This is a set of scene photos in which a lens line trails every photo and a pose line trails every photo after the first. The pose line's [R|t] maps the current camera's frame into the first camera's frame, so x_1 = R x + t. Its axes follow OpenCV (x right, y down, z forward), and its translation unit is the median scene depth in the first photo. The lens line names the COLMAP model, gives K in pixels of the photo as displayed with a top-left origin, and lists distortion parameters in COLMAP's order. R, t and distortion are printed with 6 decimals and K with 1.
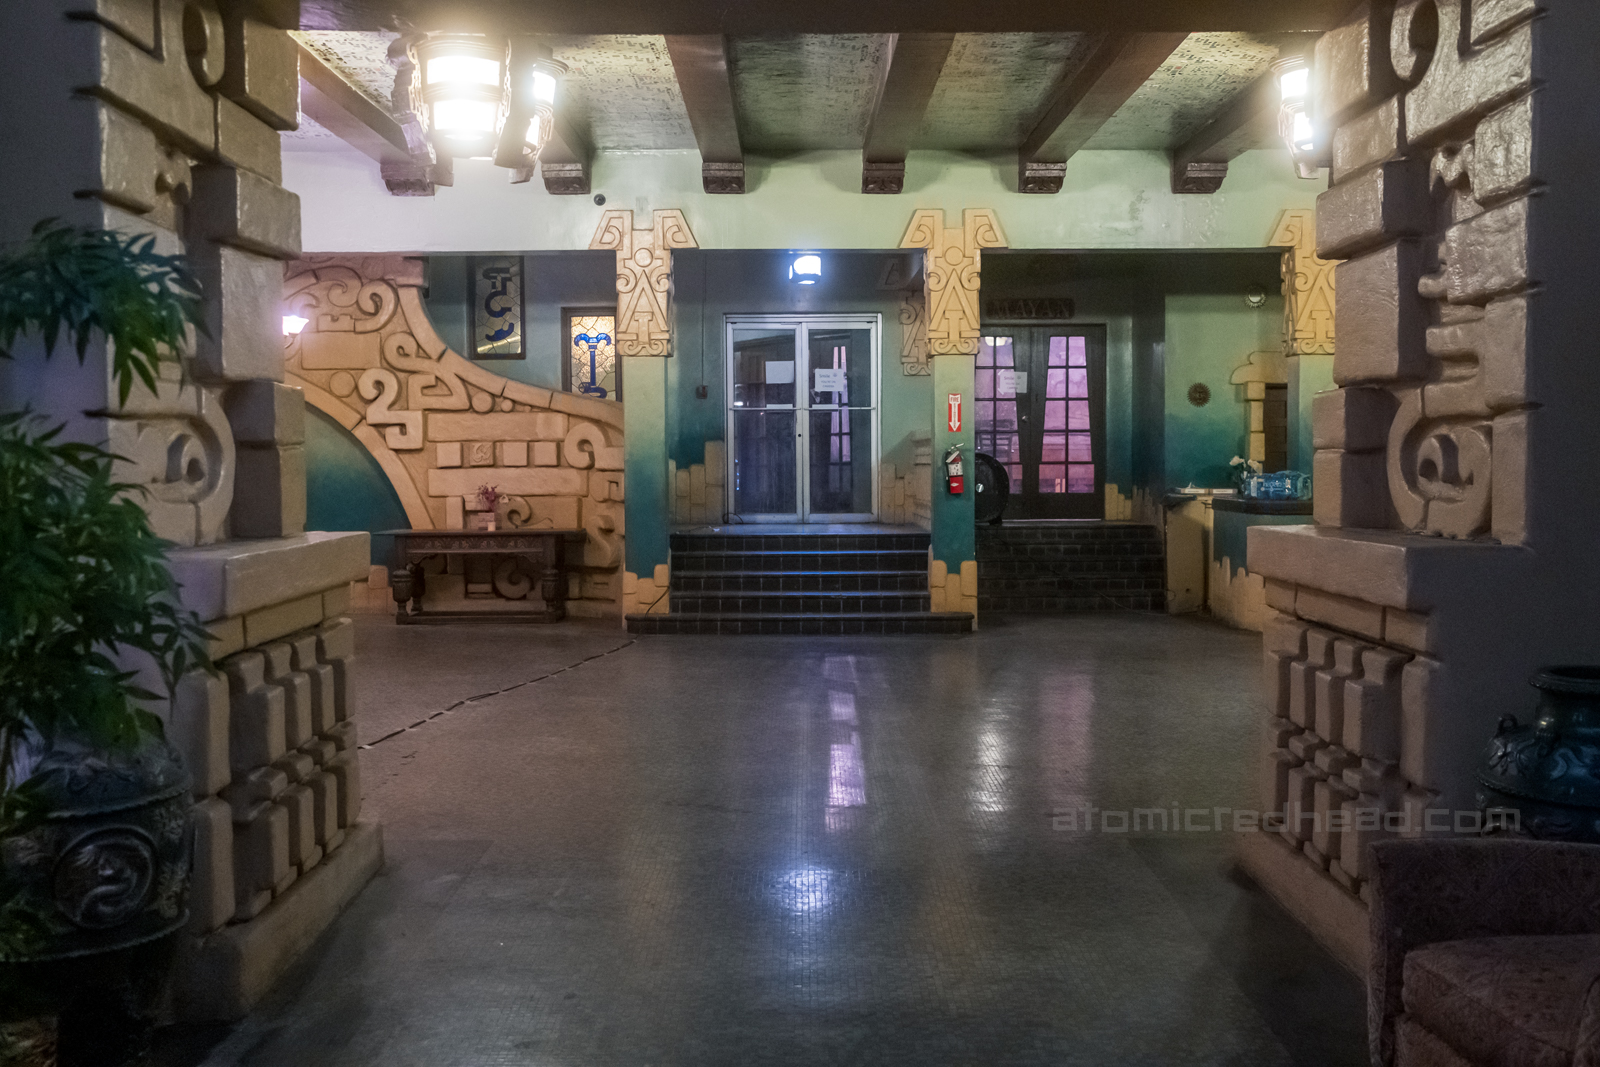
lens RADIAL K [[1597.7, 0, 800.0], [0, 1597.7, 533.5], [0, 0, 1]] dist [-0.058709, 0.146826]
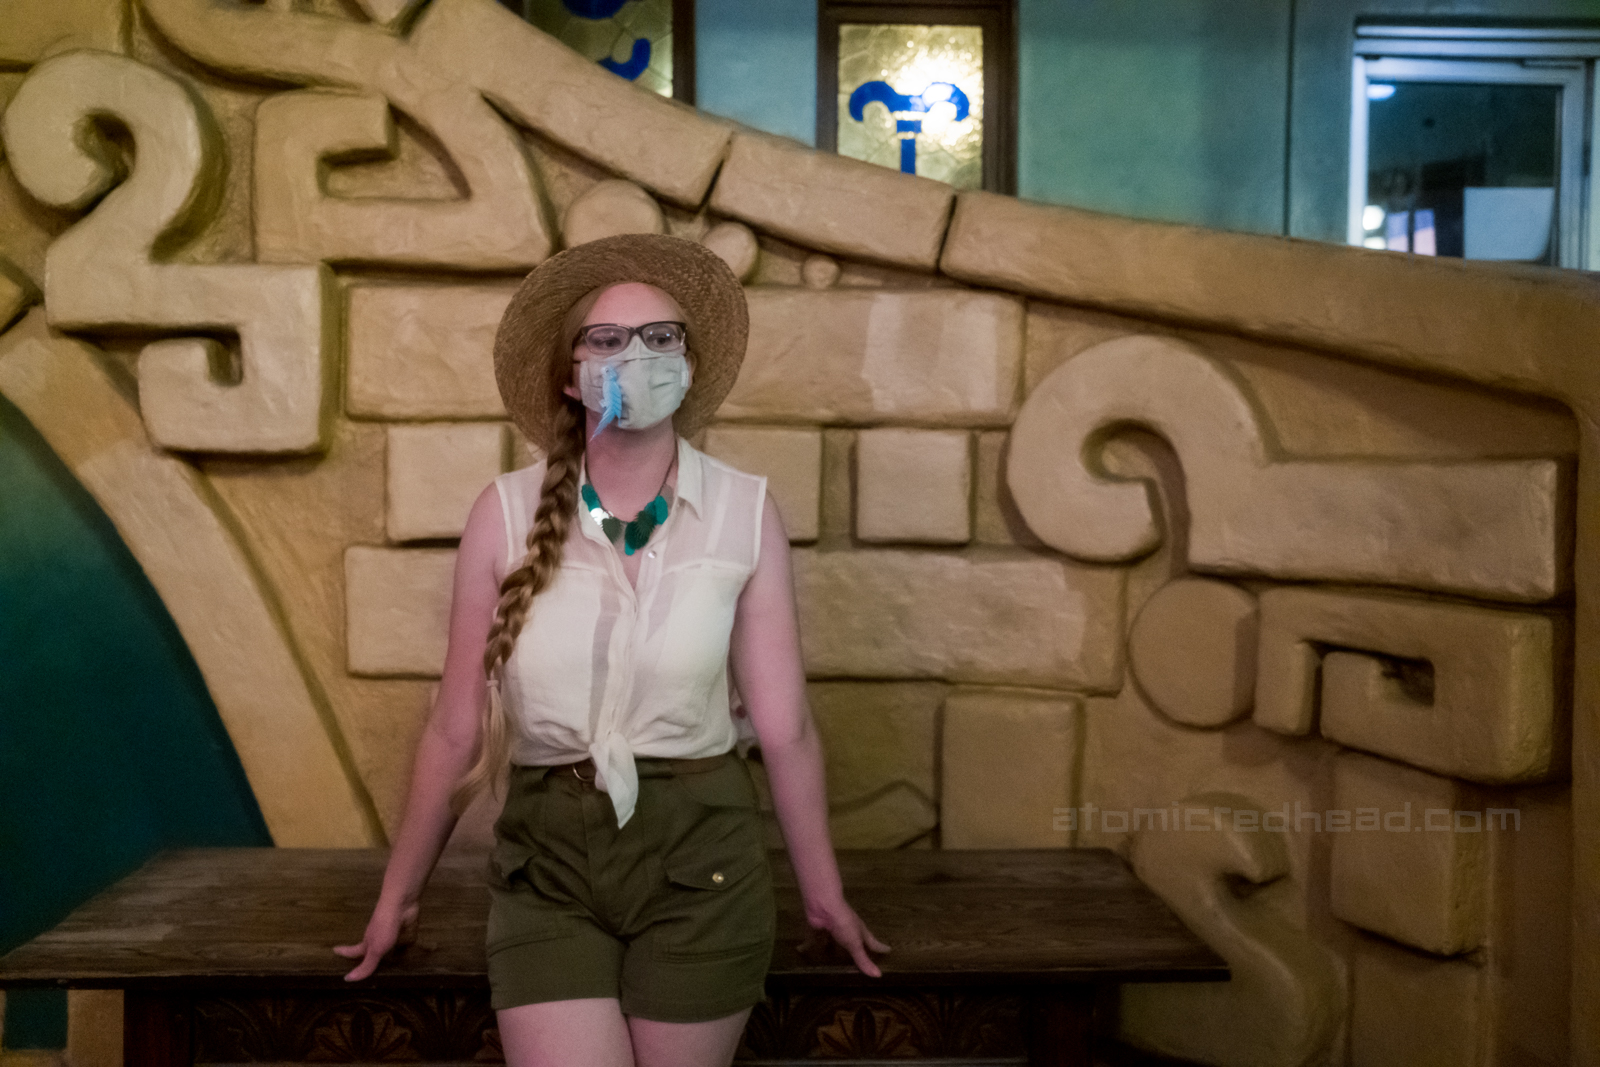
lens RADIAL K [[1597.7, 0, 800.0], [0, 1597.7, 533.5], [0, 0, 1]] dist [-0.058709, 0.146826]
pose [[0.999160, 0.013200, 0.038798, -0.182676], [-0.013071, 0.999908, -0.003597, -0.042754], [-0.038842, 0.003087, 0.999241, 0.790805]]
